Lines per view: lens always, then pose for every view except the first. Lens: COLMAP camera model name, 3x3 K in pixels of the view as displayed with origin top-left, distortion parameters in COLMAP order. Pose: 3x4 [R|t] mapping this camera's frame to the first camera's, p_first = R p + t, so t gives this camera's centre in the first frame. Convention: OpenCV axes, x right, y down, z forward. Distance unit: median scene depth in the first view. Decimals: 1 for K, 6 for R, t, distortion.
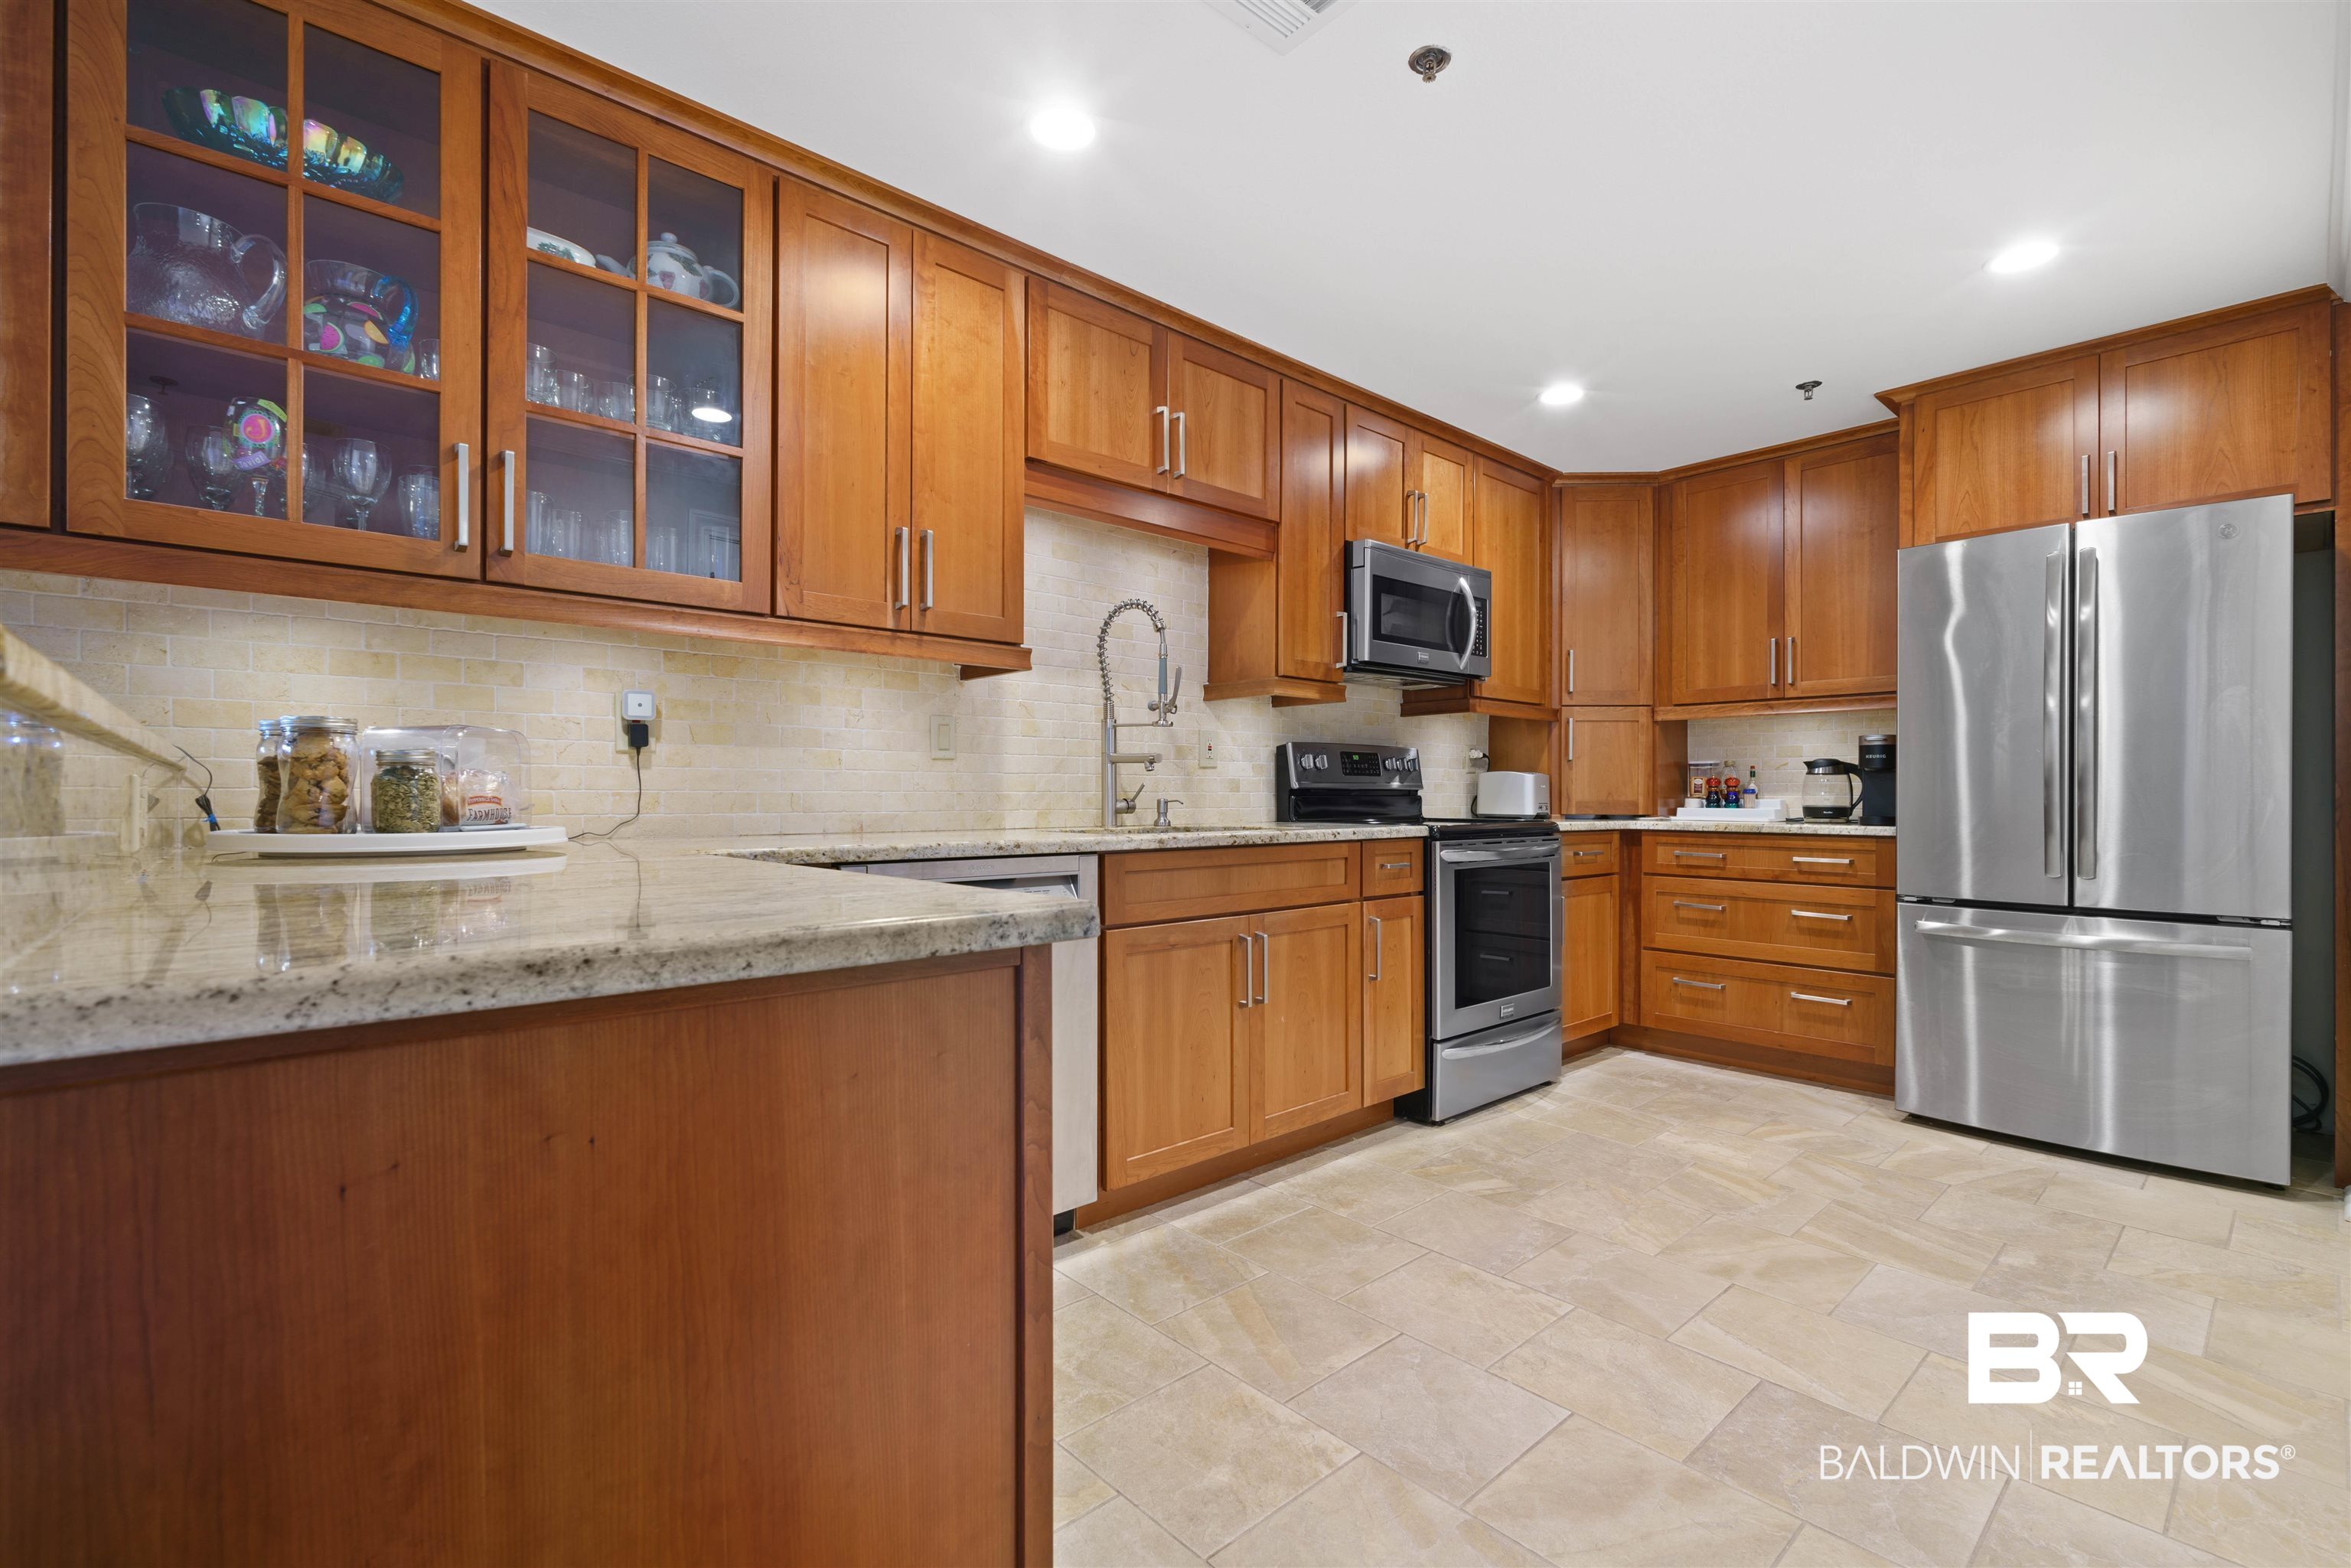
lens RADIAL K [[1030.1, 0, 1194.9], [0, 1030.1, 781.4], [0, 0, 1]] dist [-0.001893, -0.000192]
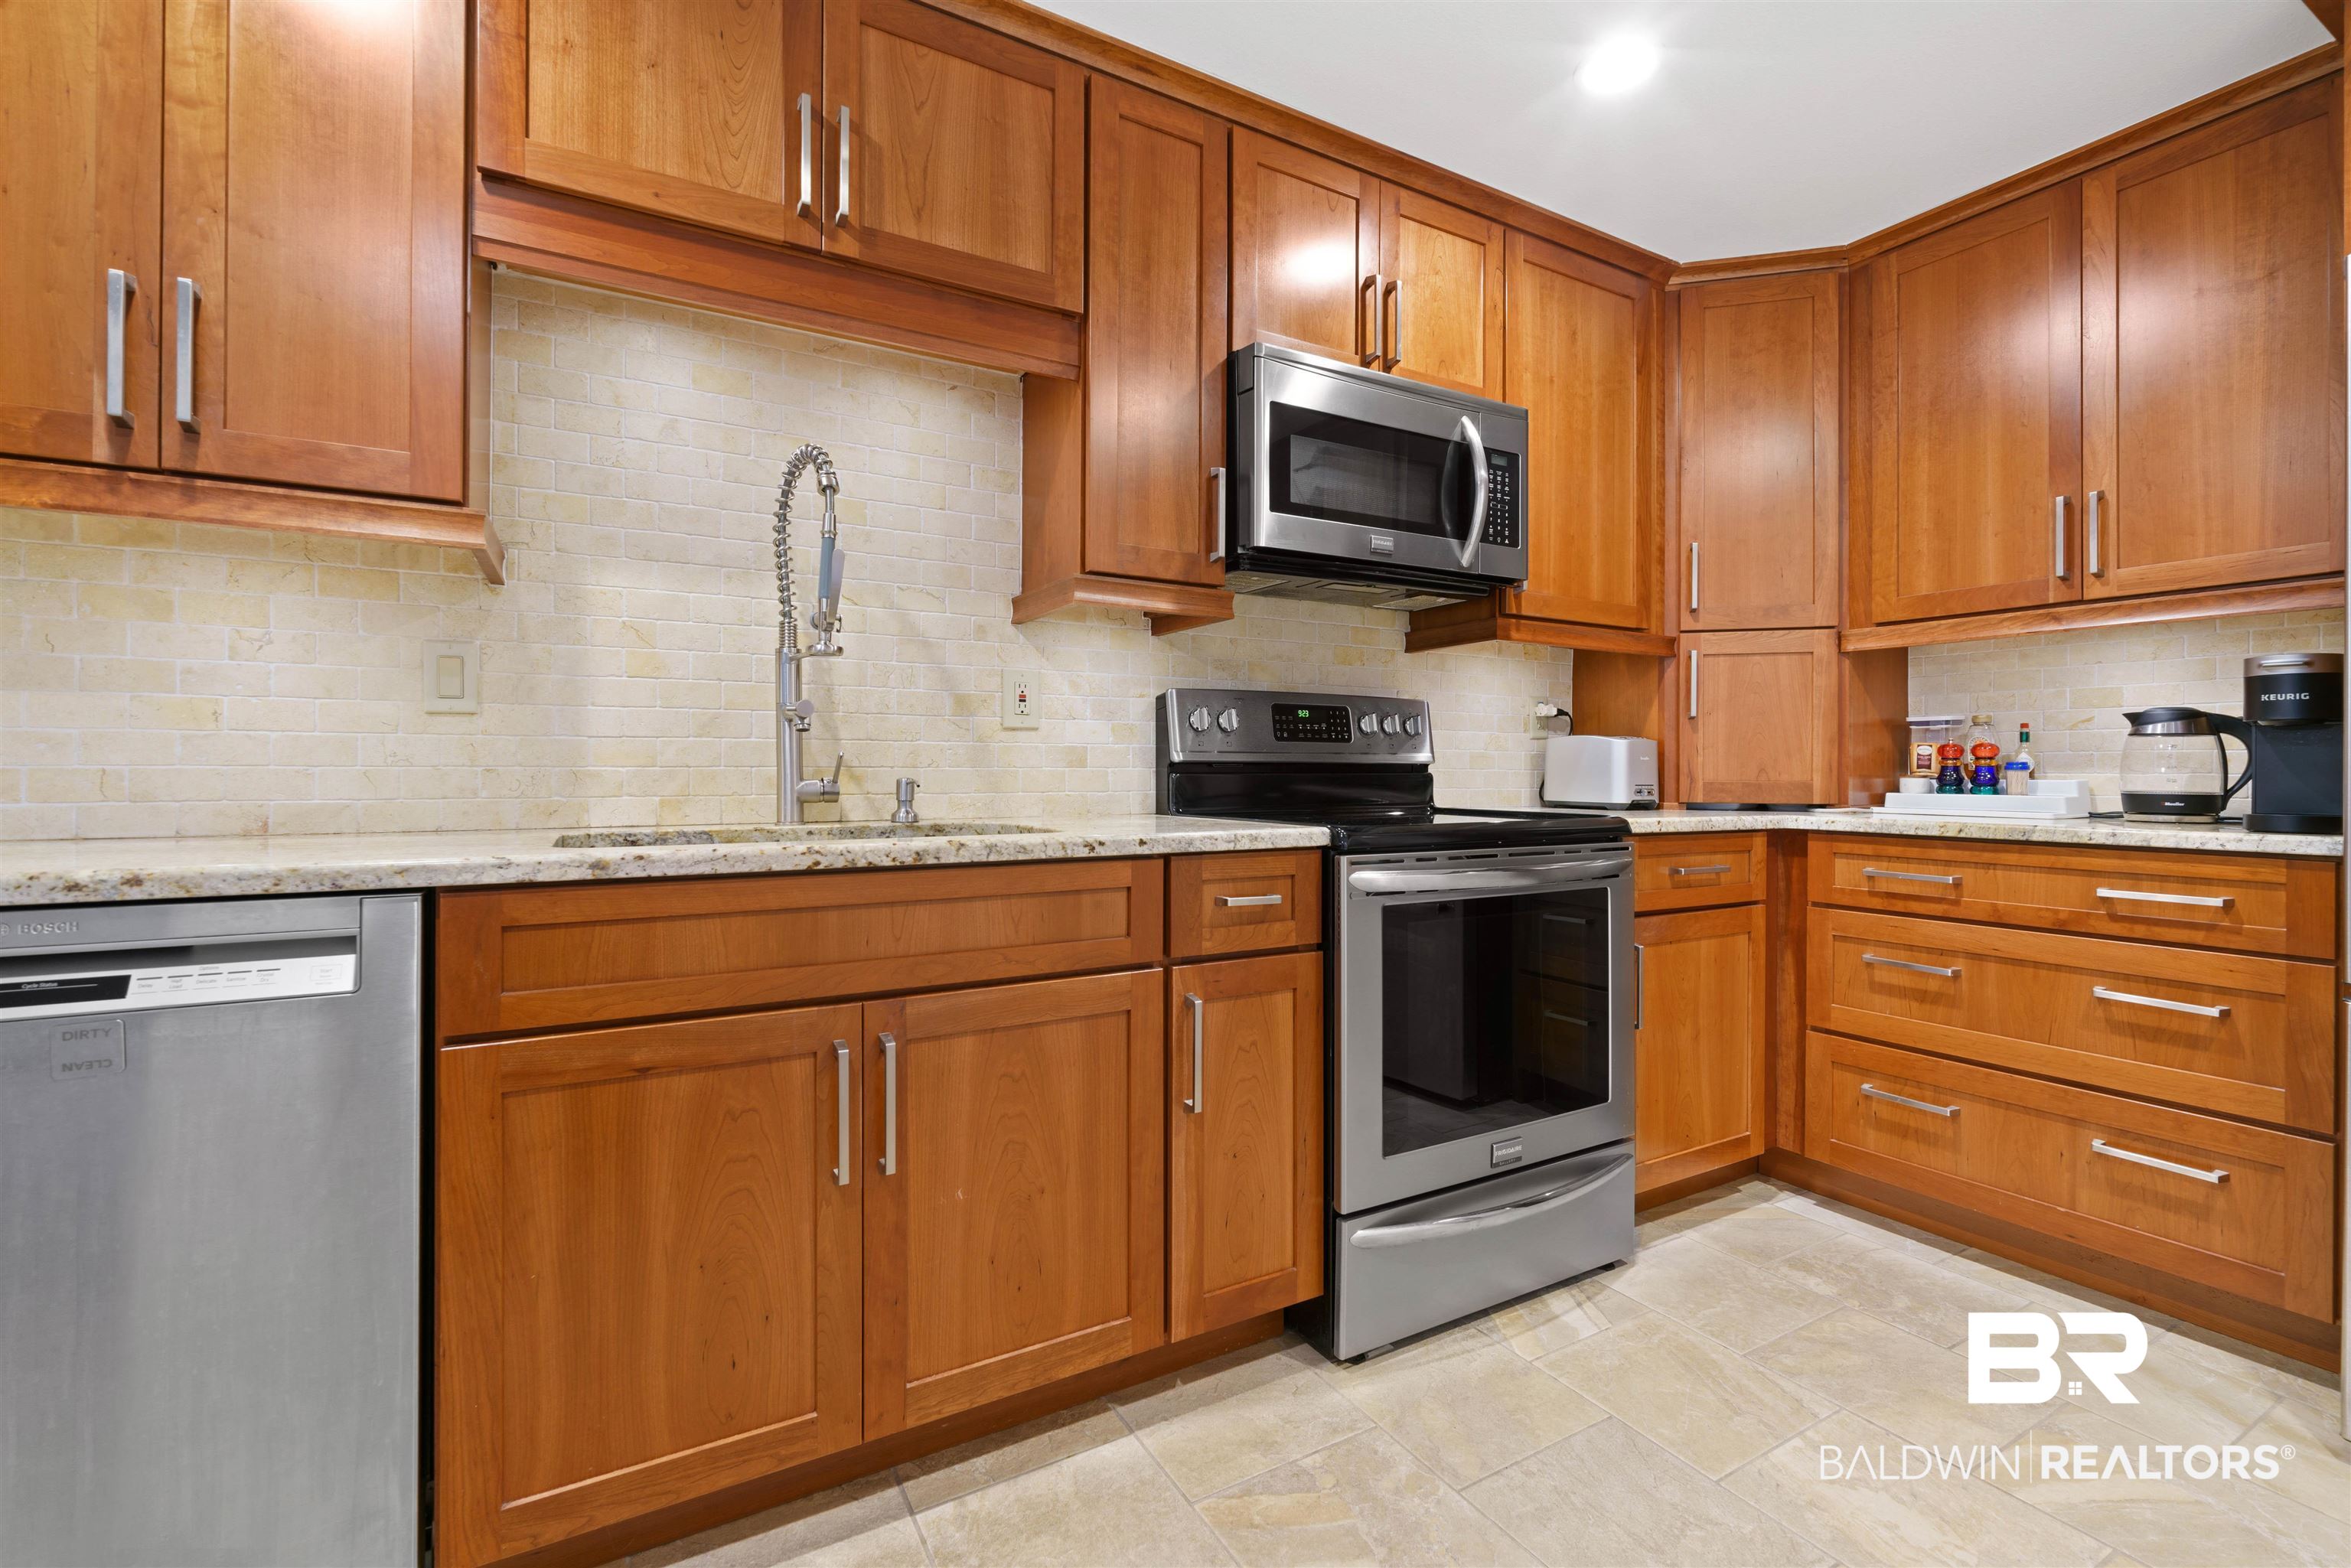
lens RADIAL K [[1025.4, 0, 1187.9], [0, 1025.4, 759.9], [0, 0, 1]] dist [-0.001864, 0.000243]
pose [[0.976767, -0.001969, -0.214294, 0.230276], [0.002464, 0.999995, 0.002046, 0.004356], [0.214289, -0.002527, 0.976767, 0.373432]]
